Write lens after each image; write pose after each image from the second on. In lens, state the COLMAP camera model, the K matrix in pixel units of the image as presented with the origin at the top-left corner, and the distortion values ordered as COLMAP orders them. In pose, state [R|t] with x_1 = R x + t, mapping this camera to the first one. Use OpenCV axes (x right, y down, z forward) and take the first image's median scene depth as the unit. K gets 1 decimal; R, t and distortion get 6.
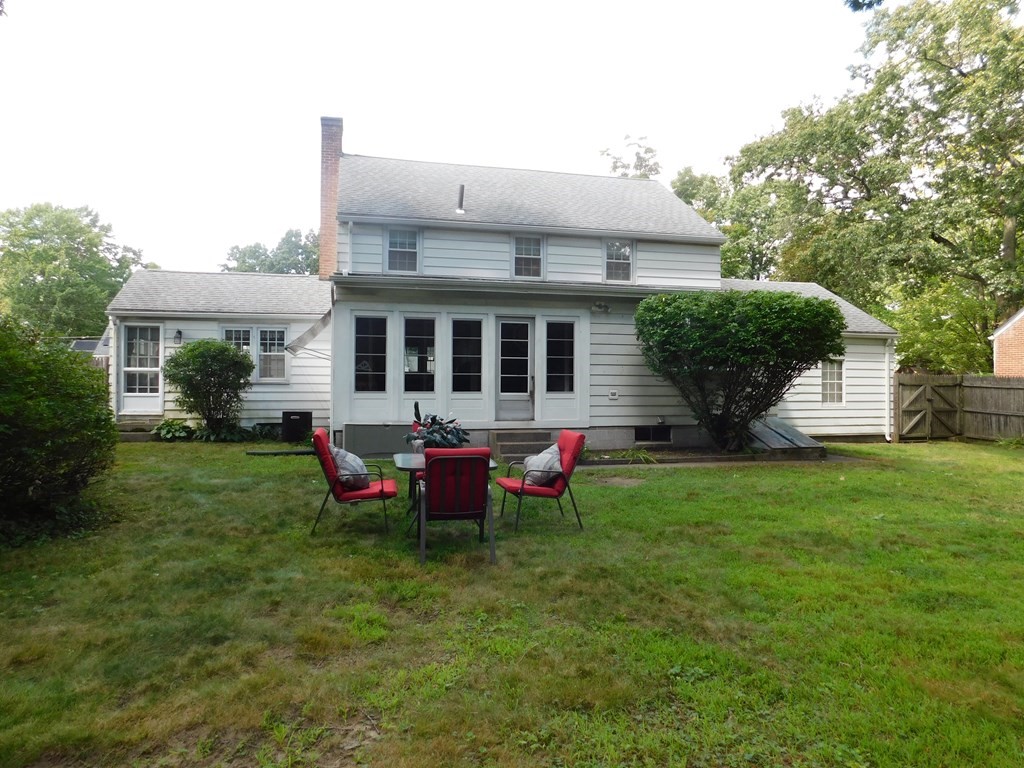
lens RADIAL K [[674.1, 0, 512.4], [0, 674.1, 379.8], [0, 0, 1]] dist [-0.089095, 0.075331]
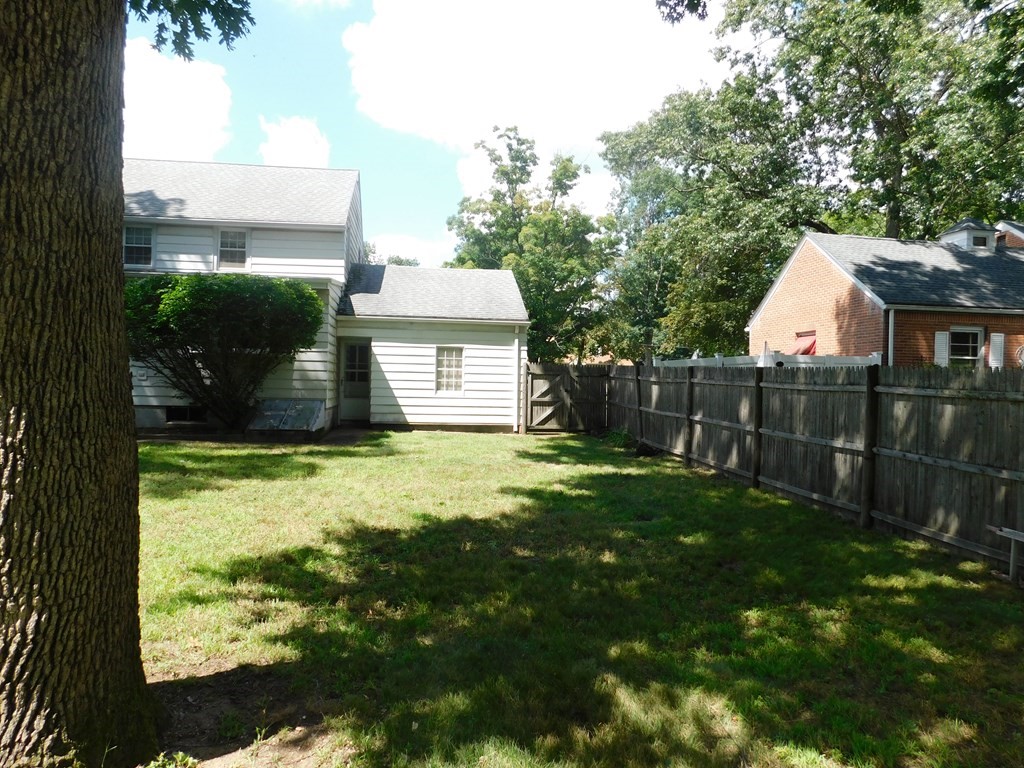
lens RADIAL K [[674.1, 0, 512.4], [0, 674.1, 379.8], [0, 0, 1]] dist [-0.089095, 0.075331]
pose [[0.994995, 0.016520, -0.098546, 0.659697], [-0.016235, 0.999861, 0.003692, 0.012601], [0.098593, -0.002074, 0.995126, 0.025733]]
